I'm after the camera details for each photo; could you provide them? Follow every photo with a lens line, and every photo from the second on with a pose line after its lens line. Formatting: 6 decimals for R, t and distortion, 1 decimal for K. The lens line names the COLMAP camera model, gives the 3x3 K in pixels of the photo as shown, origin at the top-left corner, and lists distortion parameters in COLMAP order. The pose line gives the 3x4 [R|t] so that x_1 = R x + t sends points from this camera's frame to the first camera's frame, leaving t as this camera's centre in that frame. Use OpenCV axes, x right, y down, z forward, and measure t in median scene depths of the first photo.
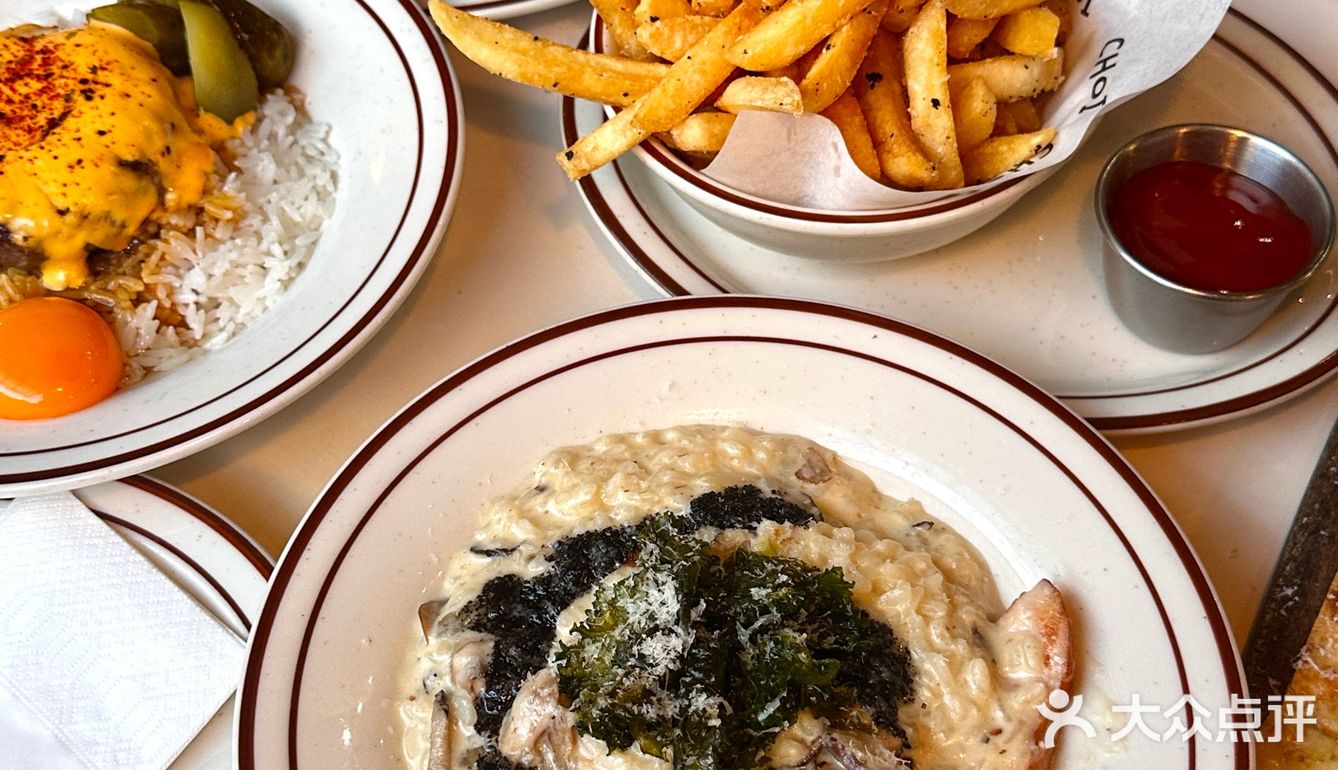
lens RADIAL K [[1801.9, 0, 669.0], [0, 1801.9, 385.0], [0, 0, 1]] dist [0.194292, -0.517846]
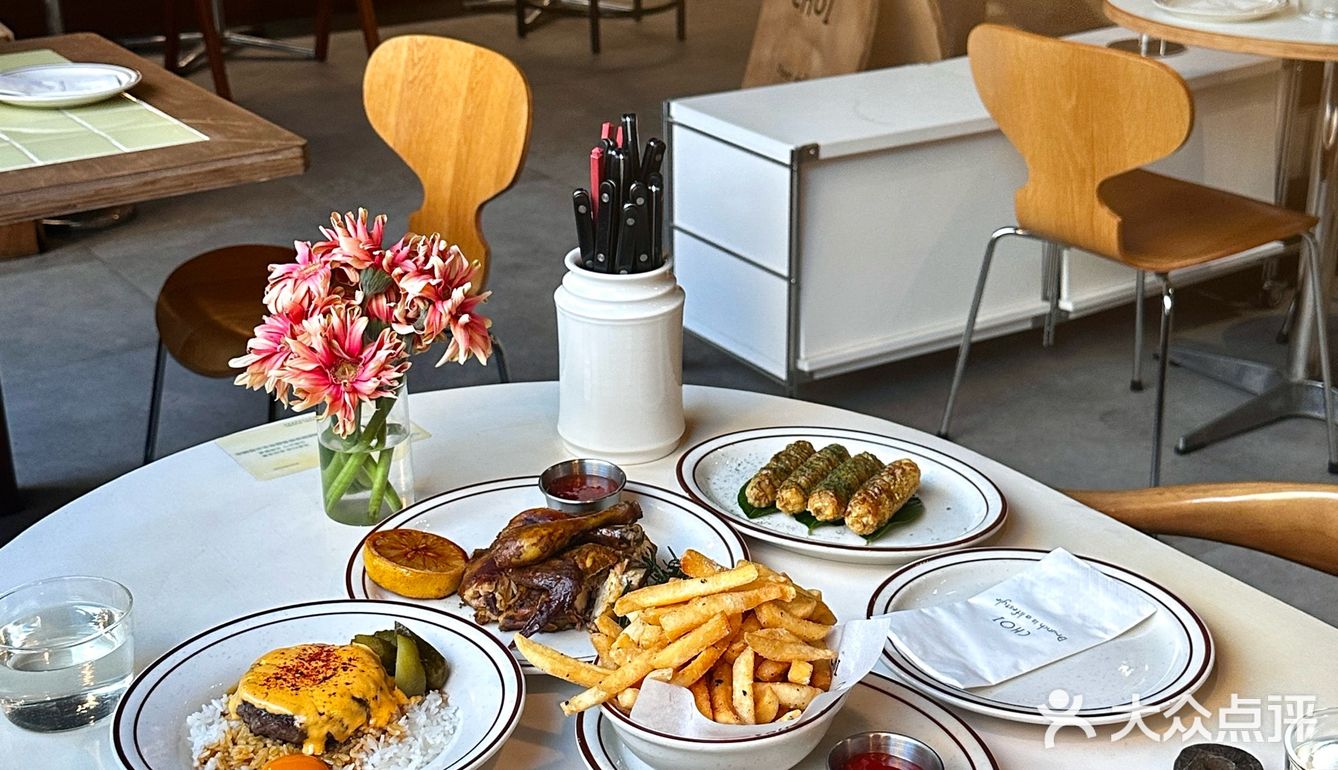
lens RADIAL K [[1819.4, 0, 669.2], [0, 1819.4, 400.5], [0, 0, 1]] dist [0.146006, 0.003472]
pose [[0.988694, 0.073523, -0.130682, 0.302250], [-0.130421, 0.851692, -0.507554, 0.610892], [0.073984, 0.518860, 0.851652, -0.920611]]
